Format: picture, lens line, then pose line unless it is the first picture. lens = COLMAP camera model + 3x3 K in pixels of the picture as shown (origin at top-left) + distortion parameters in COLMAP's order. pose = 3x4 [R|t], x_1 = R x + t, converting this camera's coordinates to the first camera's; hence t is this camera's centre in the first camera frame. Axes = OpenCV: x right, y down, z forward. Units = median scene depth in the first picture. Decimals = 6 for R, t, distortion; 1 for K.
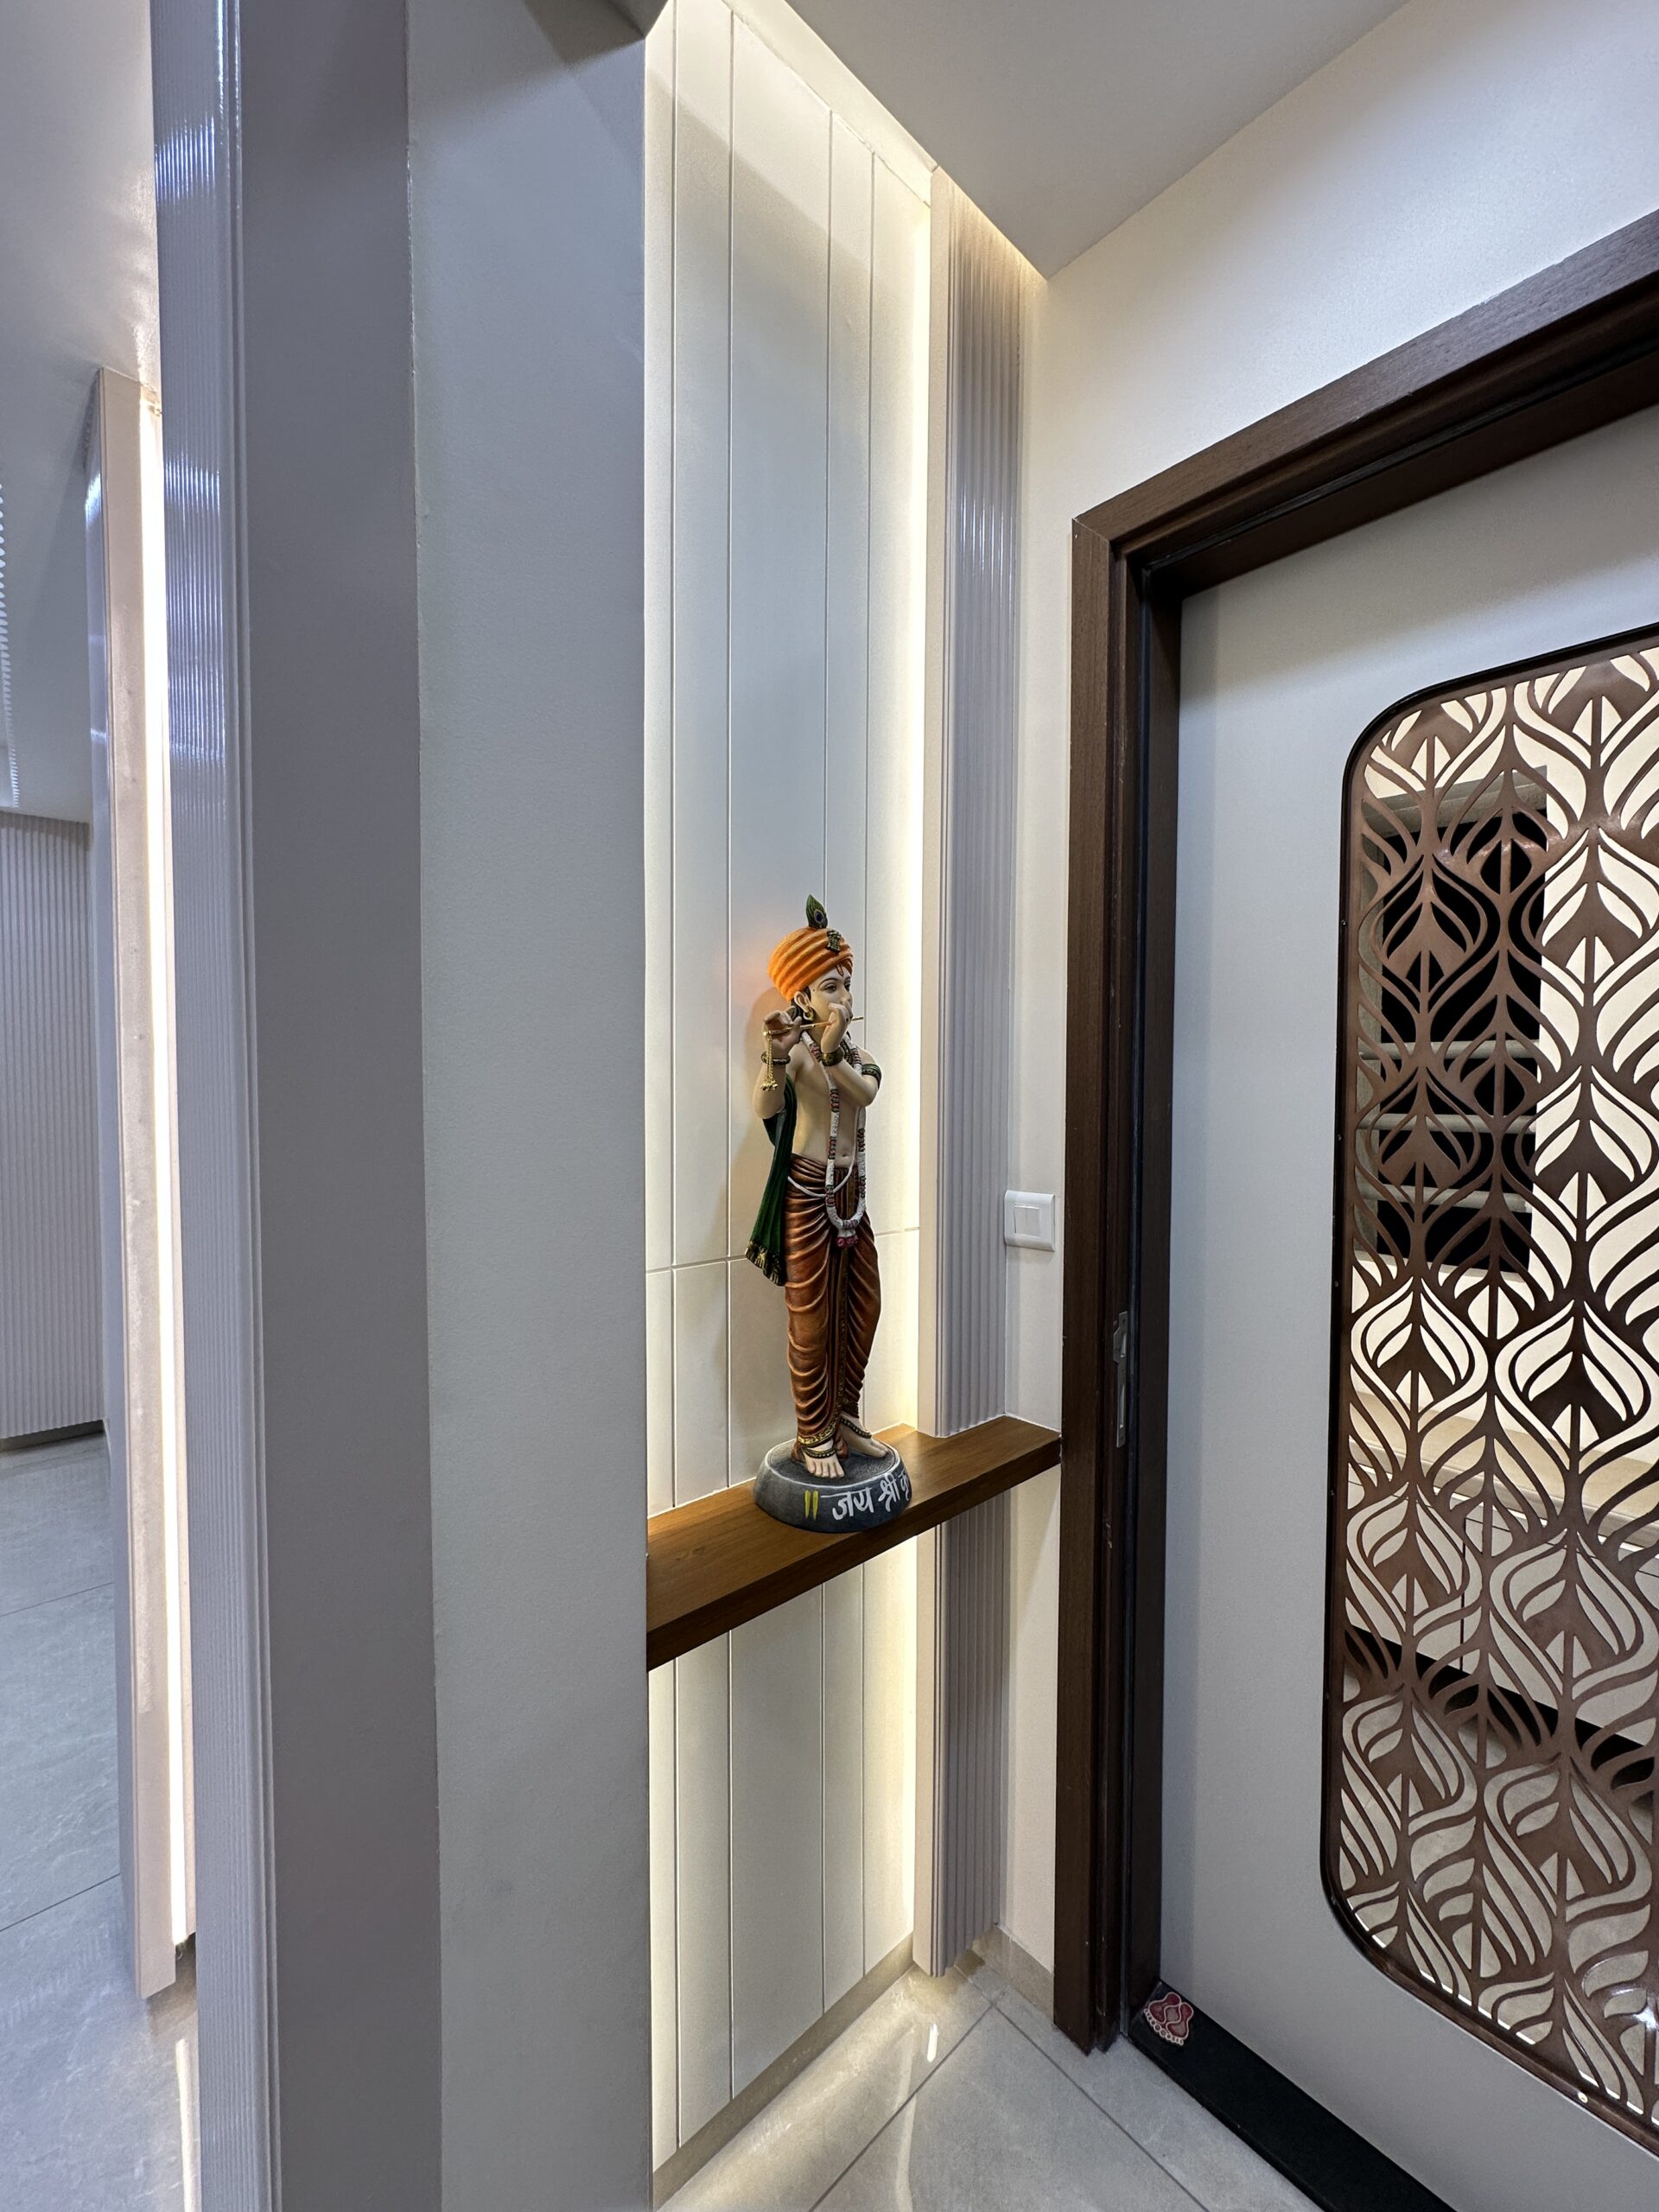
lens RADIAL K [[883.6, 0, 843.2], [0, 883.6, 1105.0], [0, 0, 1]] dist [-0.004074, -0.000240]
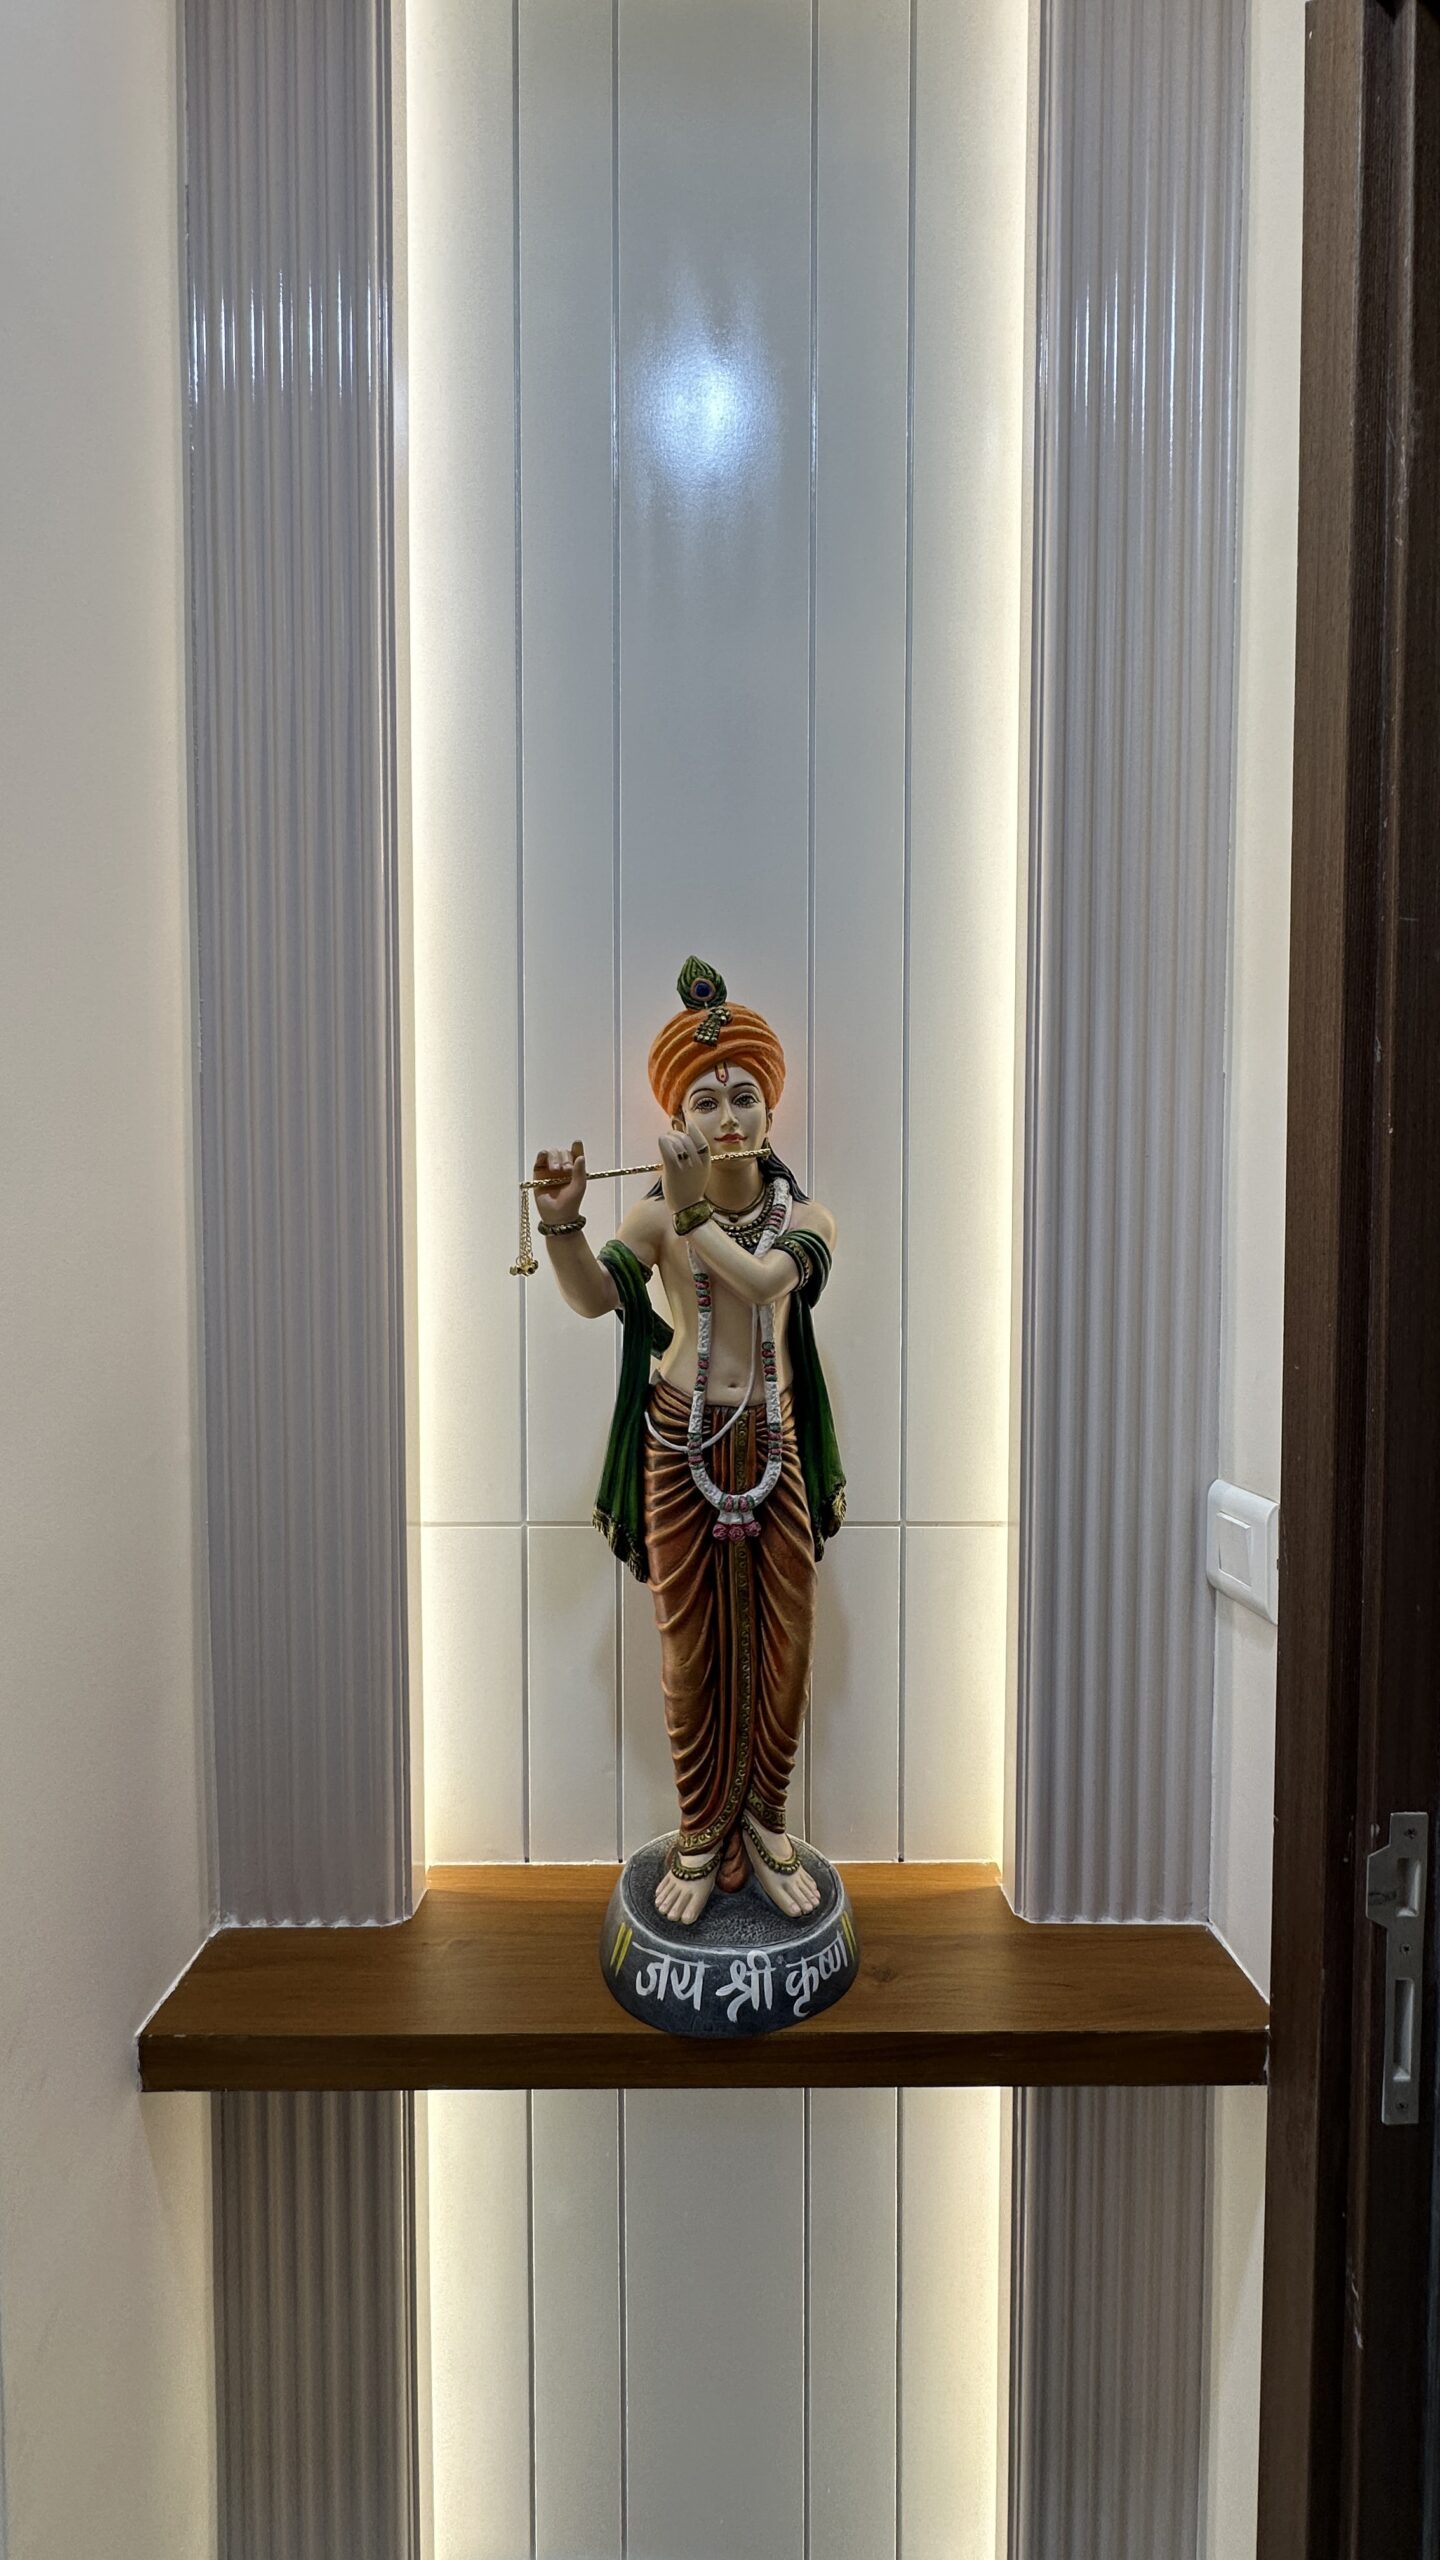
lens RADIAL K [[1031.6, 0, 716.6], [0, 1031.6, 1280.8], [0, 0, 1]] dist [-0.003621, -0.000189]
pose [[0.744080, 0.019796, -0.667797, 0.461025], [-0.018658, 0.999787, 0.008848, -0.019196], [0.667830, 0.005876, 0.744291, 0.484441]]
